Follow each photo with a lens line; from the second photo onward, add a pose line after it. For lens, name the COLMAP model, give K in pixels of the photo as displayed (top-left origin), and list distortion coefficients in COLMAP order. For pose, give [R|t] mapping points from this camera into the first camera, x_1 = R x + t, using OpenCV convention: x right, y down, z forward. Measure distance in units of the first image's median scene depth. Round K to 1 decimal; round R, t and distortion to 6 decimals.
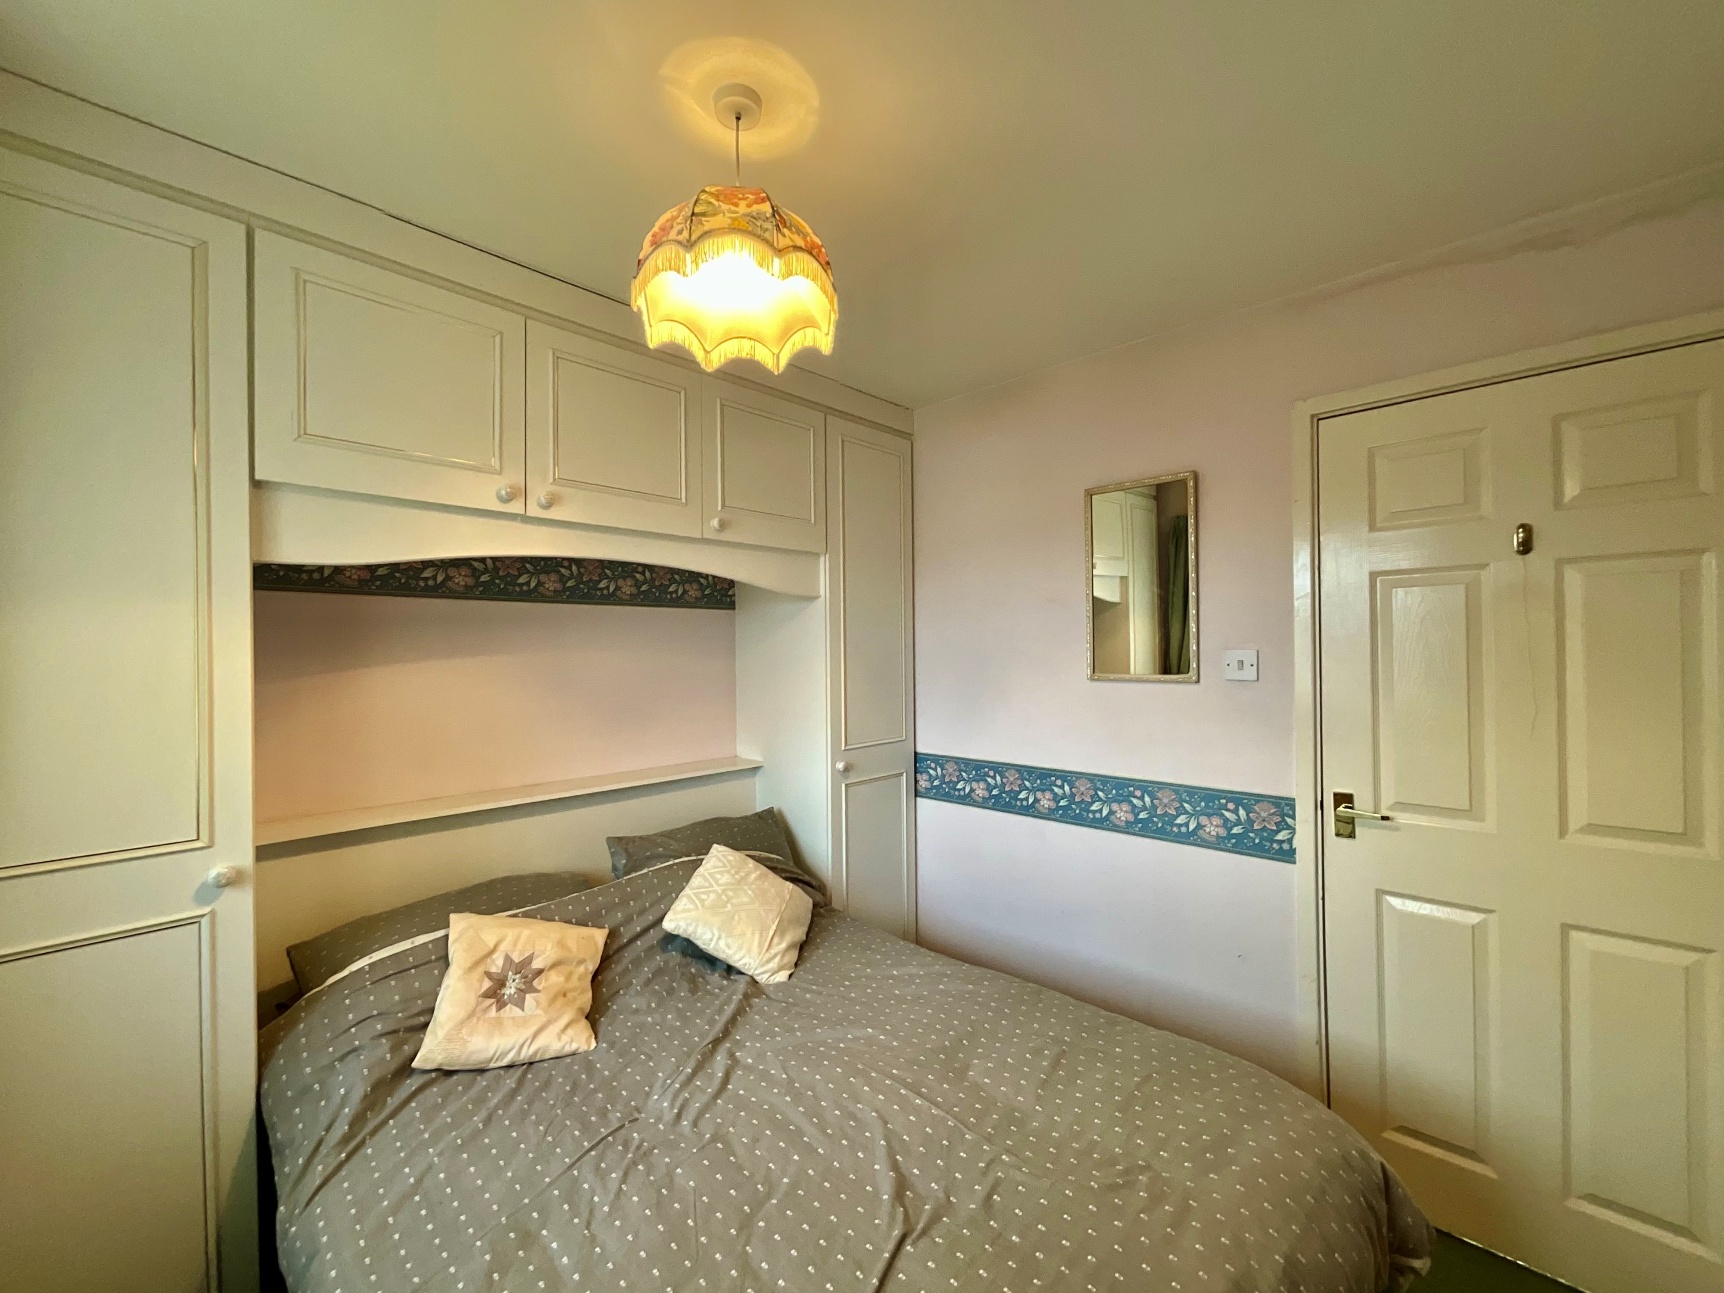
lens RADIAL K [[679.8, 0, 852.0], [0, 679.8, 652.6], [0, 0, 1]] dist [0.000464, -0.000354]
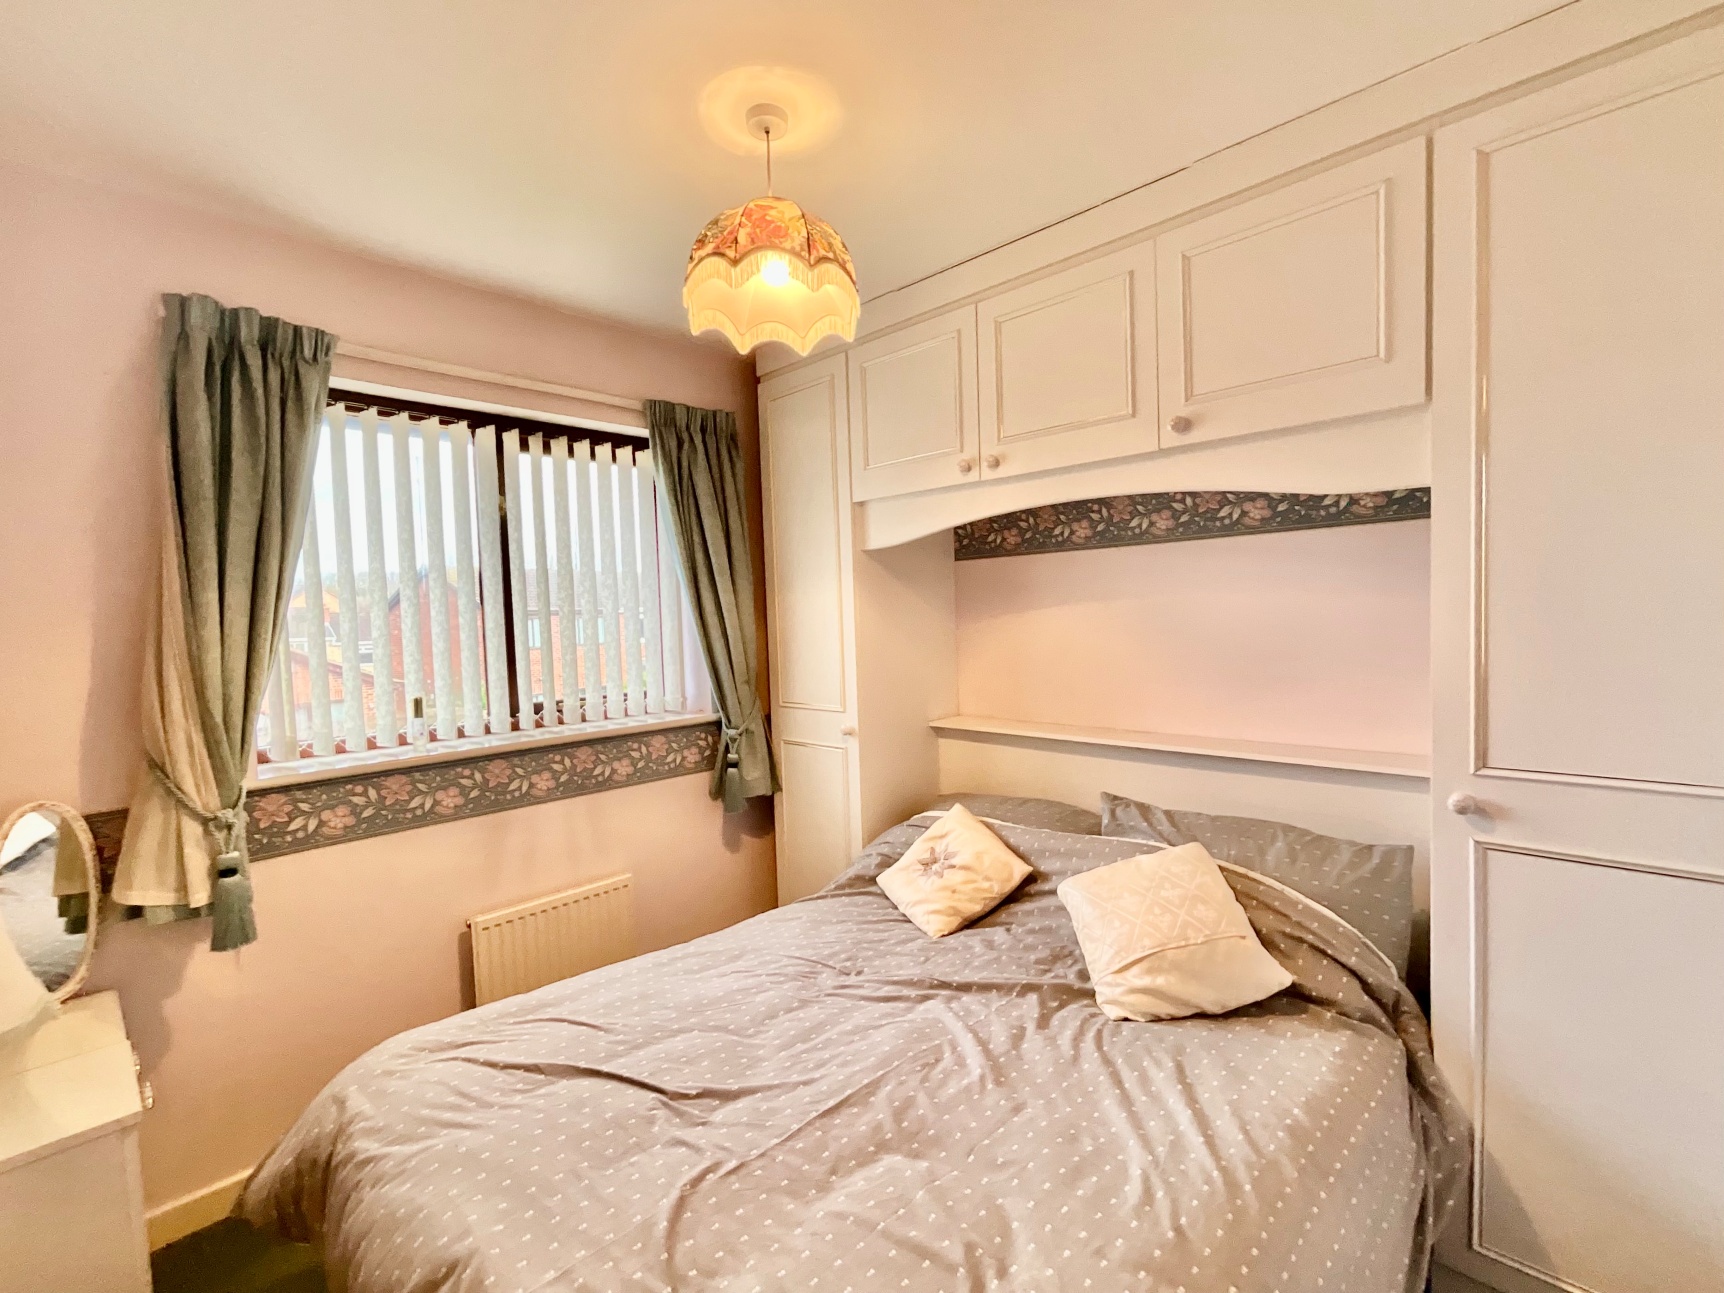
lens RADIAL K [[733.6, 0, 865.3], [0, 733.6, 648.8], [0, 0, 1]] dist [-0.000063, -0.003826]
pose [[0.040012, 0.066467, -0.996986, 0.668319], [0.033097, 0.997149, 0.067806, -0.011468], [0.998651, -0.035710, 0.037698, 0.657257]]
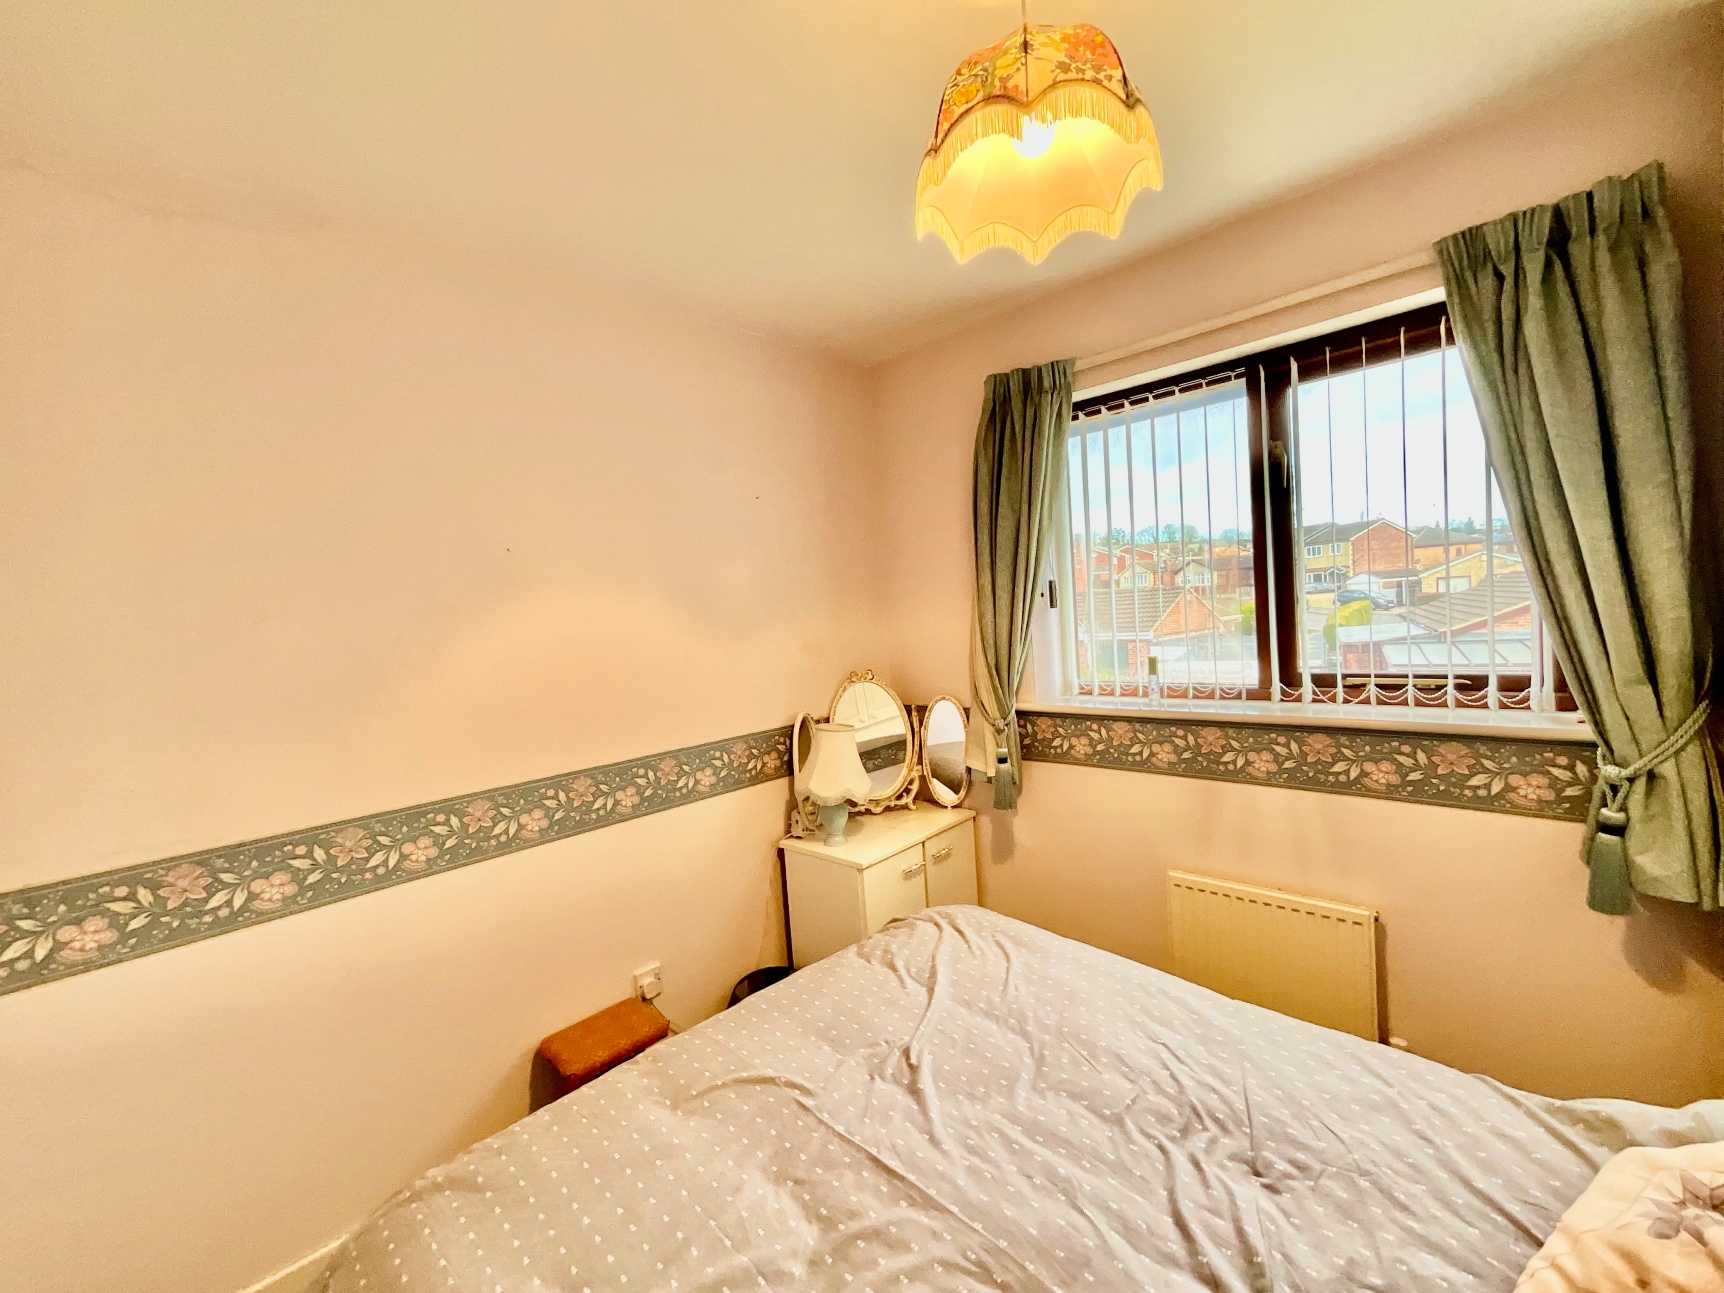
lens RADIAL K [[679.8, 0, 852.0], [0, 679.8, 652.6], [0, 0, 1]] dist [0.000464, -0.000354]
pose [[-0.994332, 0.089368, -0.057595, 0.097940], [0.086169, 0.994715, 0.055827, 0.001664], [0.062280, 0.050547, -0.996778, 1.125394]]
